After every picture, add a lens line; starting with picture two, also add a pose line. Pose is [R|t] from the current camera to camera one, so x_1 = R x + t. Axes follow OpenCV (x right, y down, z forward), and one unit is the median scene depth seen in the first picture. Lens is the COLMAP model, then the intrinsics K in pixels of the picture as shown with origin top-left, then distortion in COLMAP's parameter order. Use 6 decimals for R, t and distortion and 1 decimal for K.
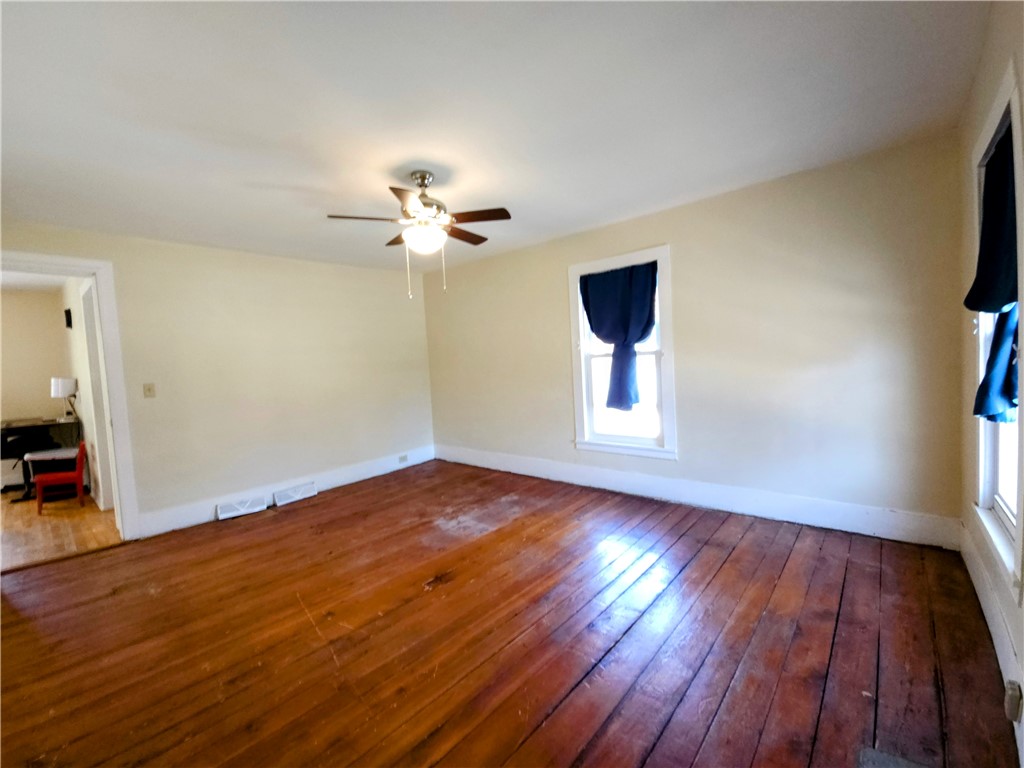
lens RADIAL K [[456.8, 0, 509.3], [0, 456.8, 387.1], [0, 0, 1]] dist [0.003167, 0.000118]
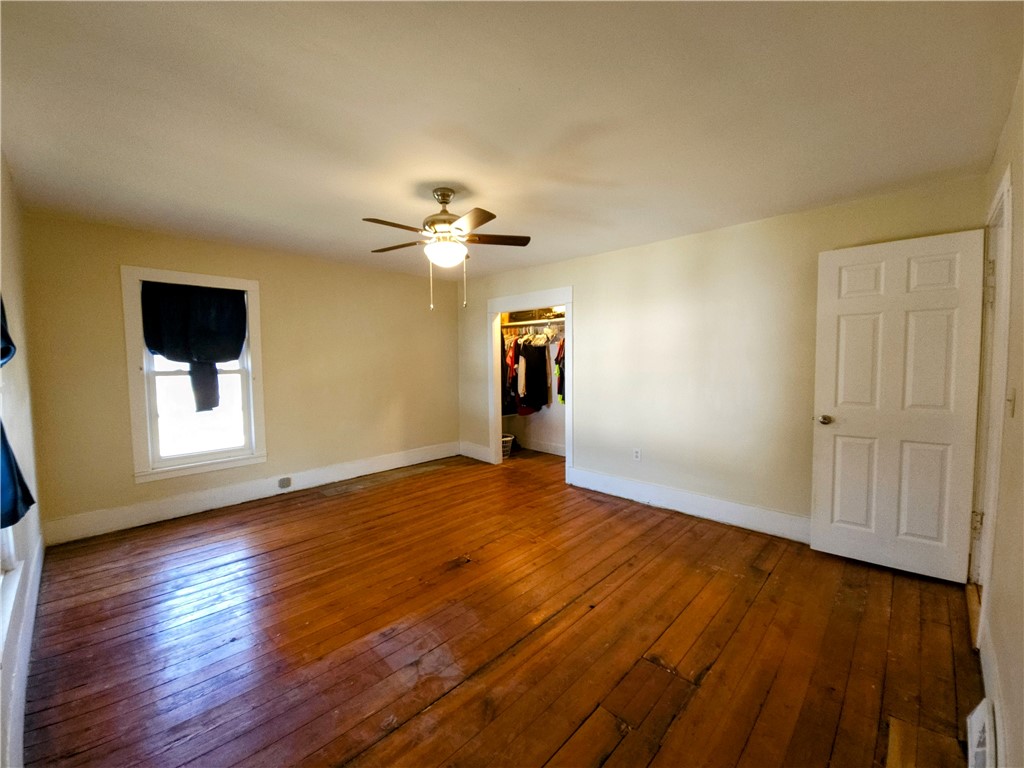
lens RADIAL K [[456.8, 0, 512.0], [0, 456.8, 380.8], [0, 0, 1]] dist [0.003167, 0.000118]
pose [[-0.997069, 0.052771, 0.055398, -0.267233], [0.058353, 0.992809, 0.104527, -0.099569], [-0.049484, 0.107454, -0.992978, 1.472745]]
